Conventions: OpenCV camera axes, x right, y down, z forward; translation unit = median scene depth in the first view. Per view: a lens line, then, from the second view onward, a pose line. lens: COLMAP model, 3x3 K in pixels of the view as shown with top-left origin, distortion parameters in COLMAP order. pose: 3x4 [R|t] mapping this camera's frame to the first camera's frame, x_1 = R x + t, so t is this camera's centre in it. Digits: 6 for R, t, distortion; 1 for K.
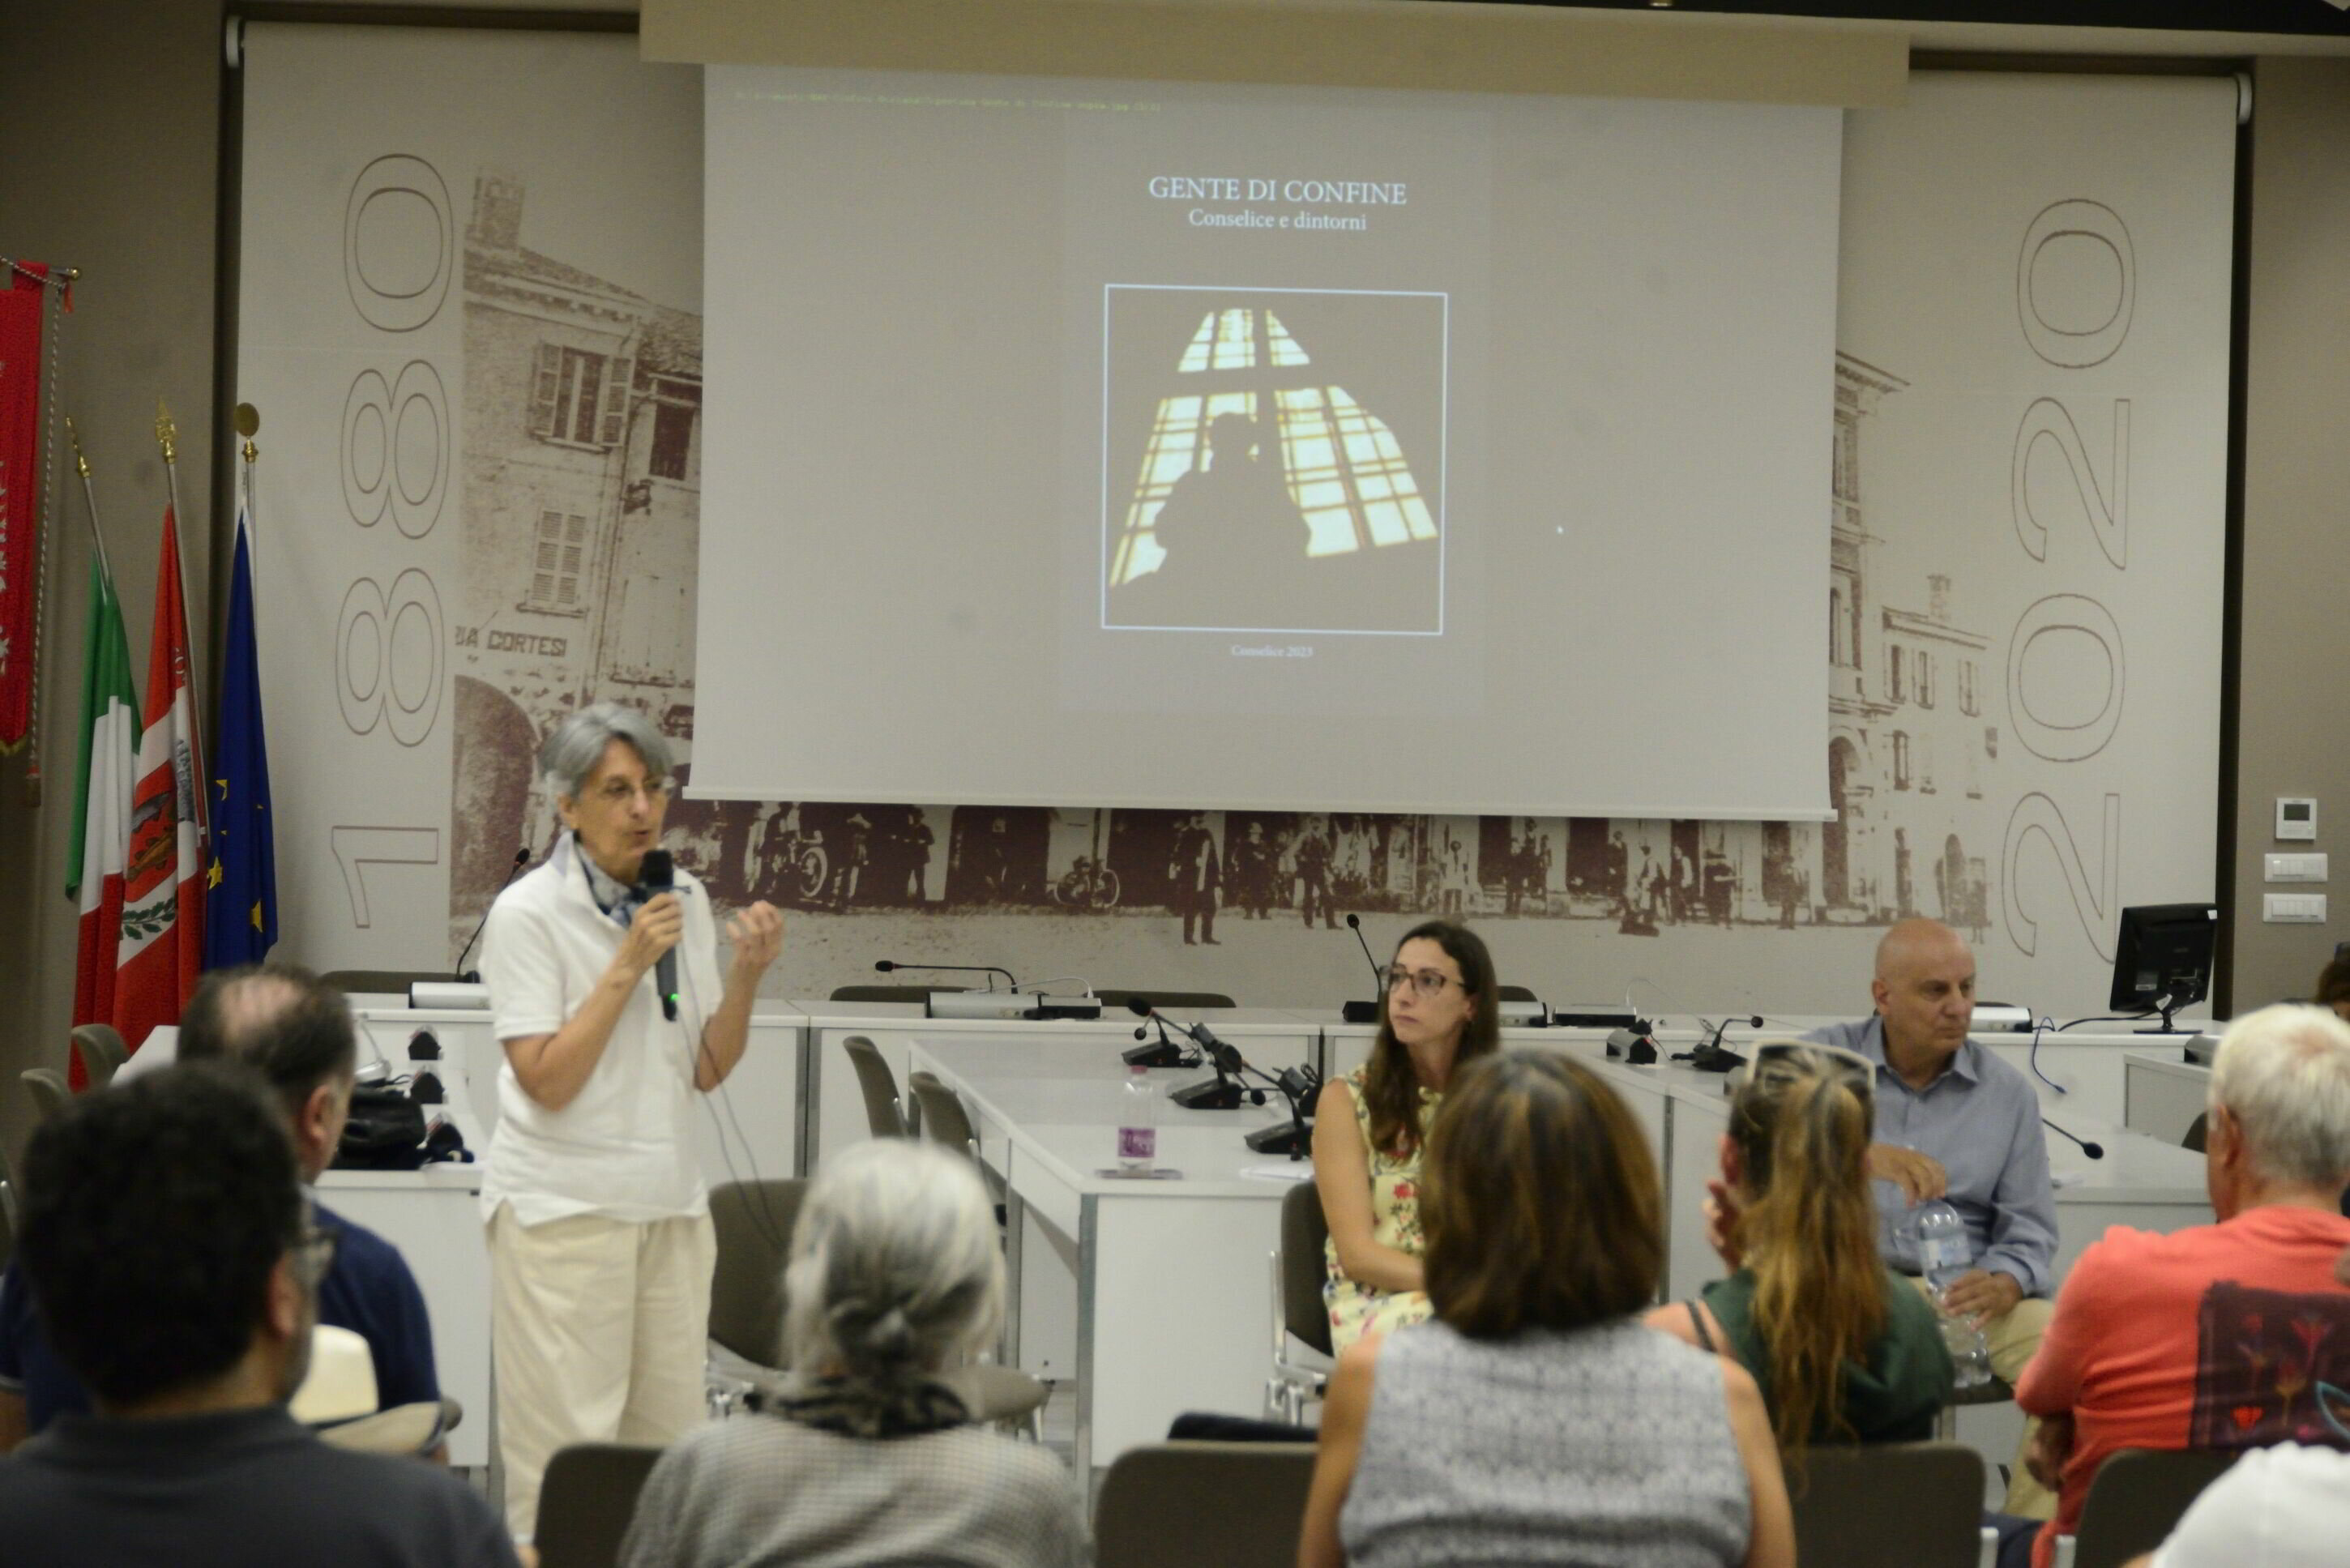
lens RADIAL K [[5735.0, 0, 1178.5], [0, 5735.0, 785.2], [0, 0, 1]] dist [-0.042631, 0.302158]
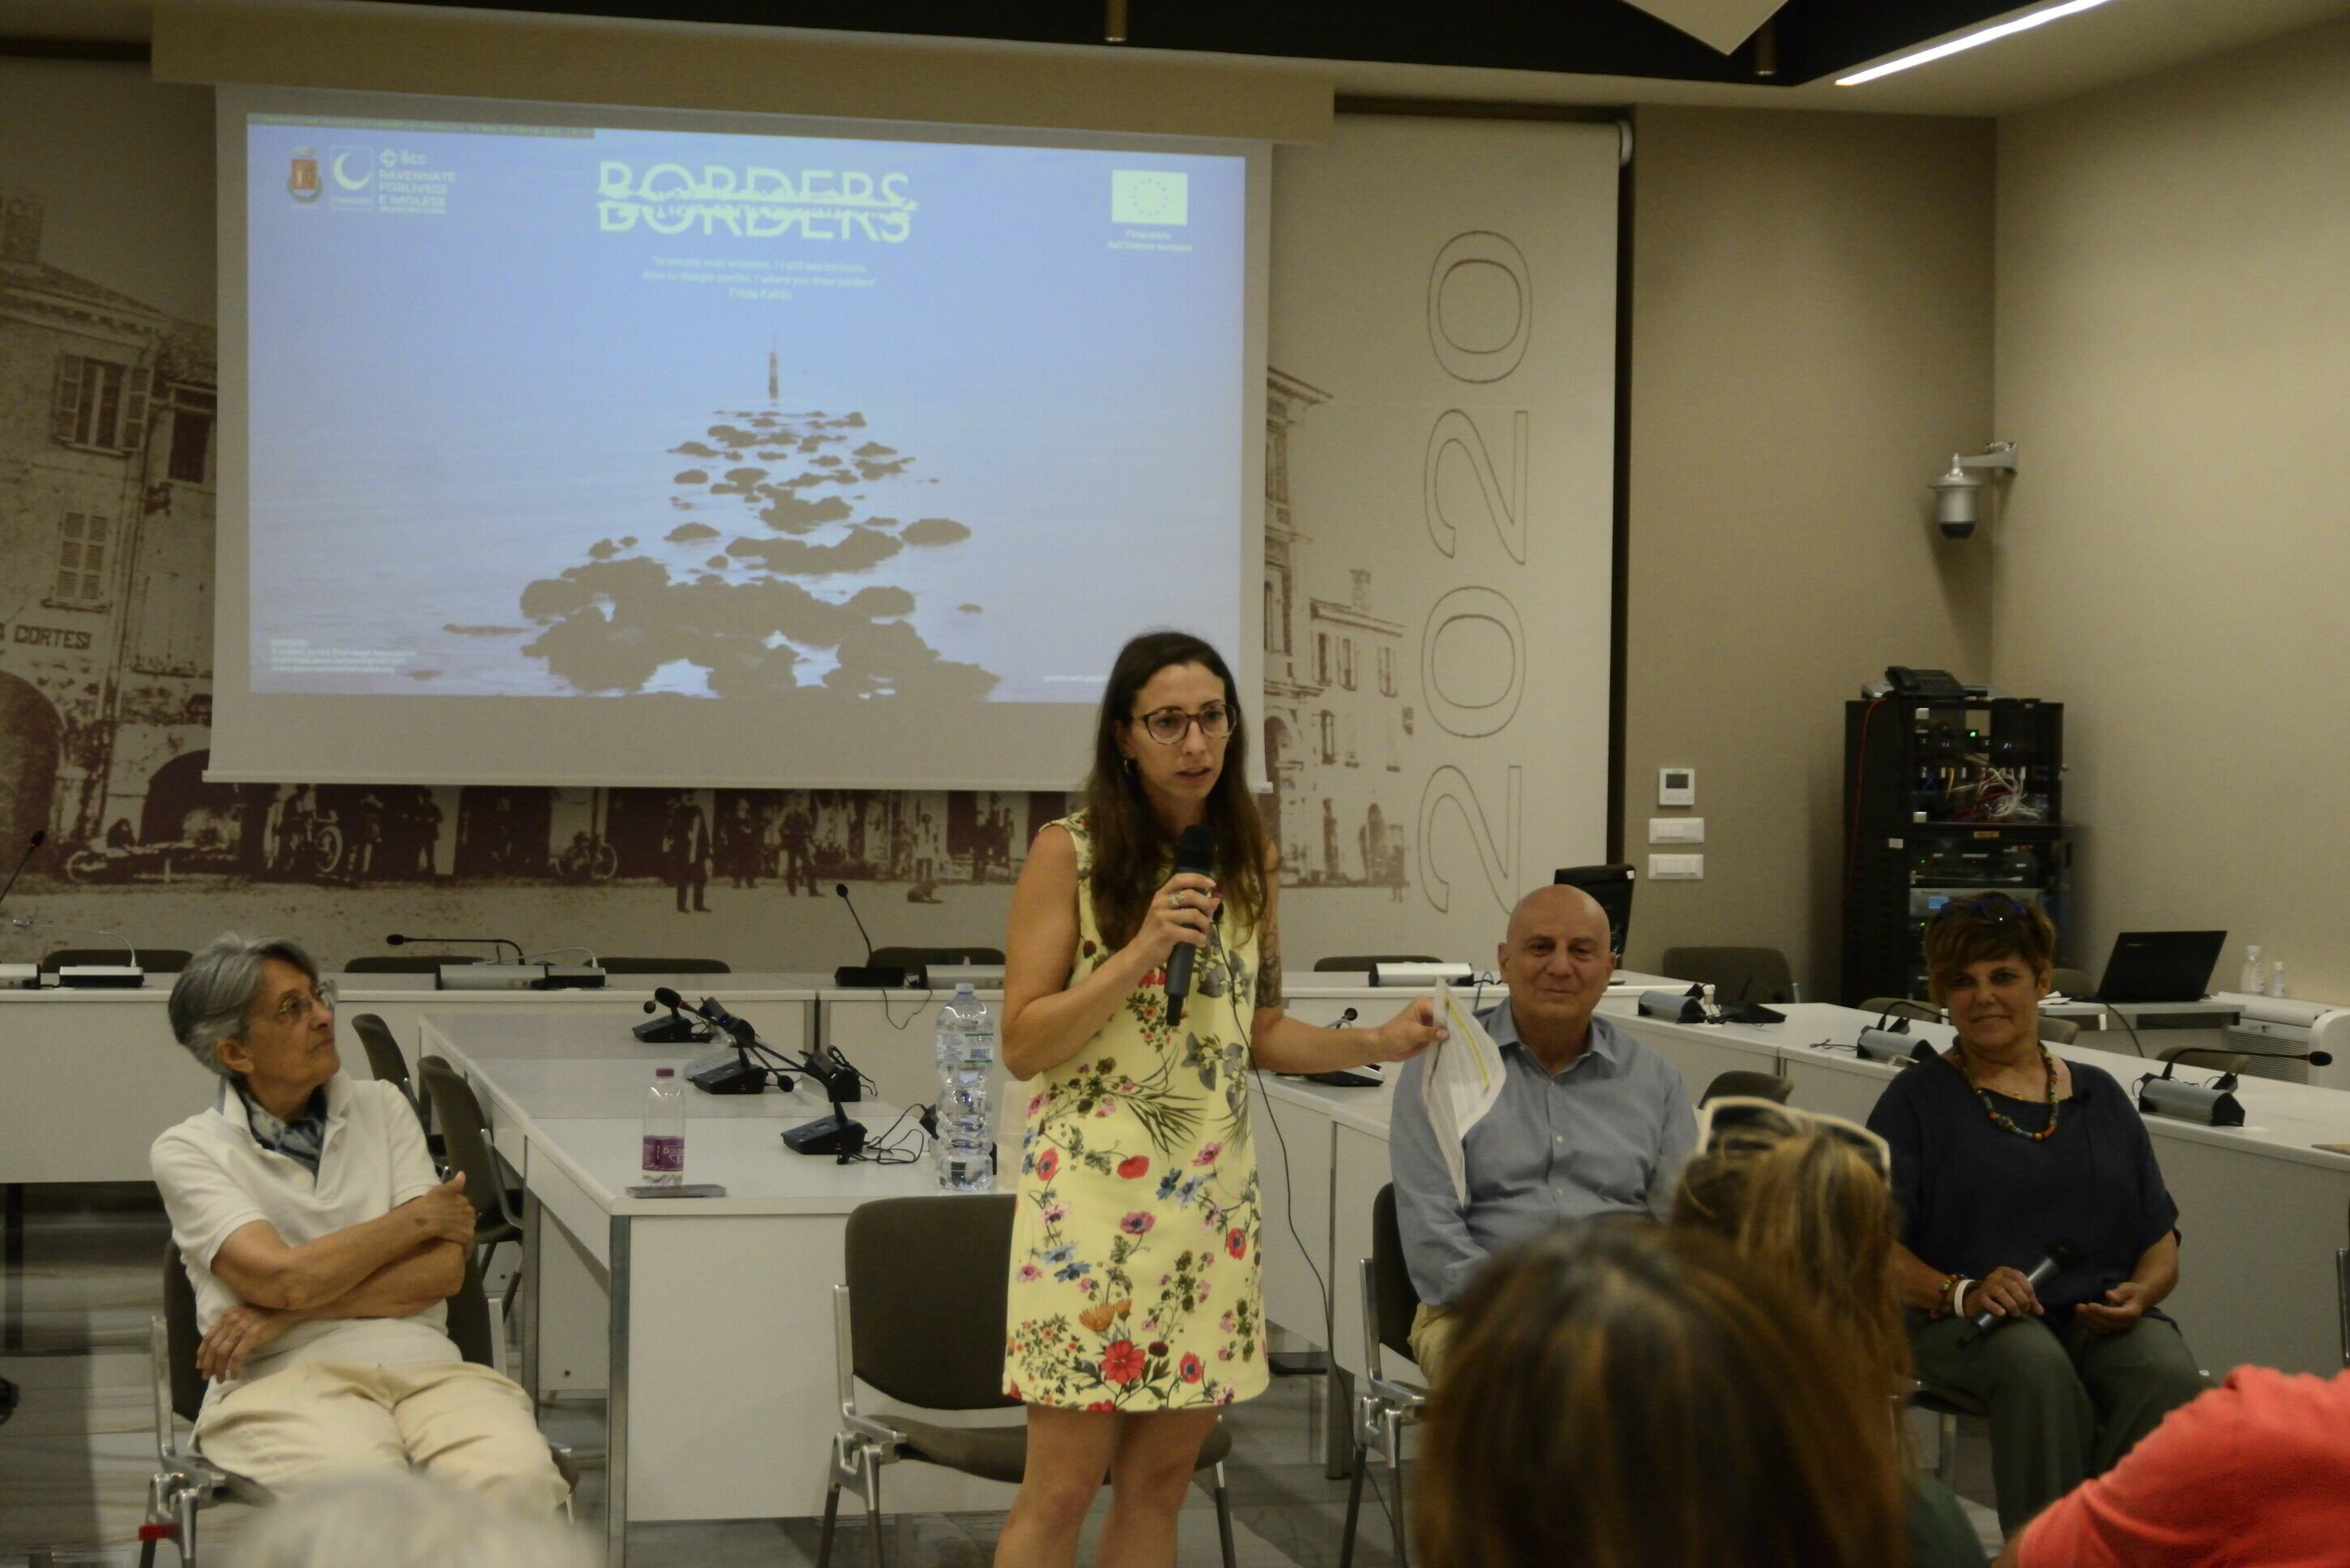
lens RADIAL K [[4156.0, 0, 1170.7], [0, 4156.0, 812.5], [0, 0, 1]] dist [-0.065031, 0.428991]
pose [[0.991458, -0.010136, 0.130030, -0.008525], [0.008954, 0.999913, 0.009671, 0.002187], [-0.130117, -0.008424, 0.991463, 0.211606]]
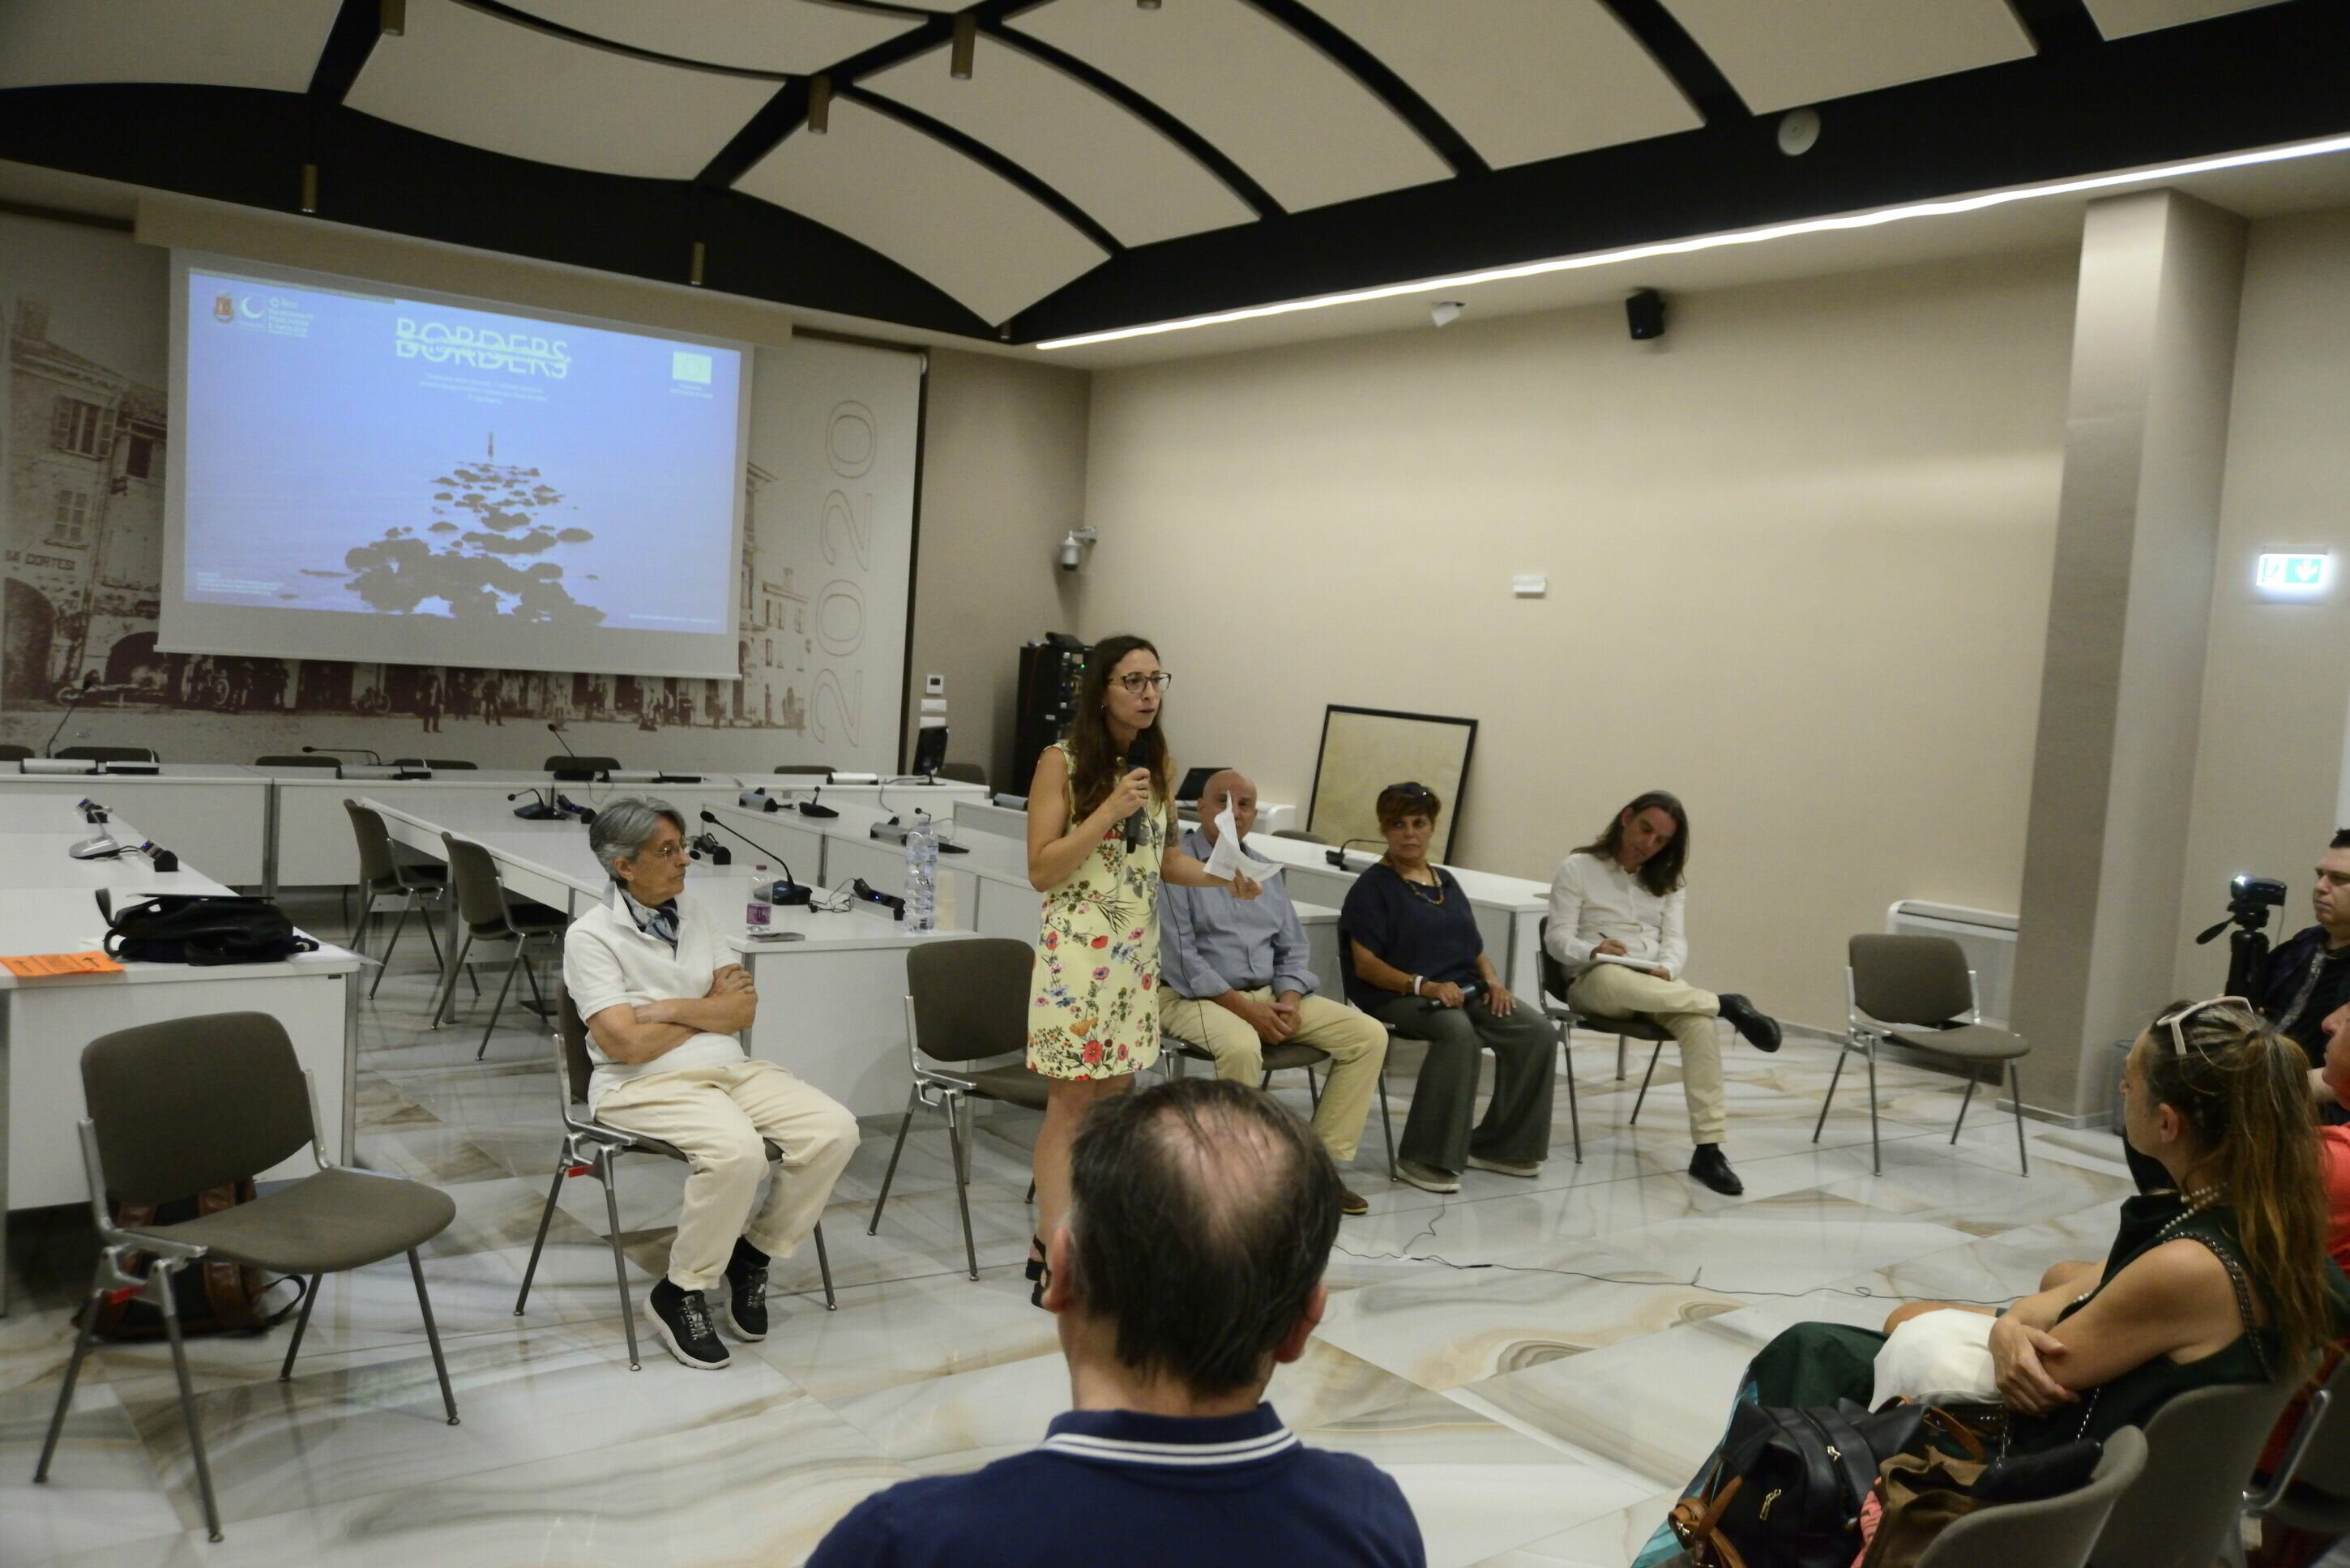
lens RADIAL K [[1876.4, 0, 1169.9], [0, 1876.4, 796.3], [0, 0, 1]] dist [-0.054725, 0.042373]
pose [[0.864355, -0.000623, 0.502883, -0.101487], [-0.039888, 0.996764, 0.069795, -0.005713], [-0.501298, -0.080386, 0.861532, 0.309621]]
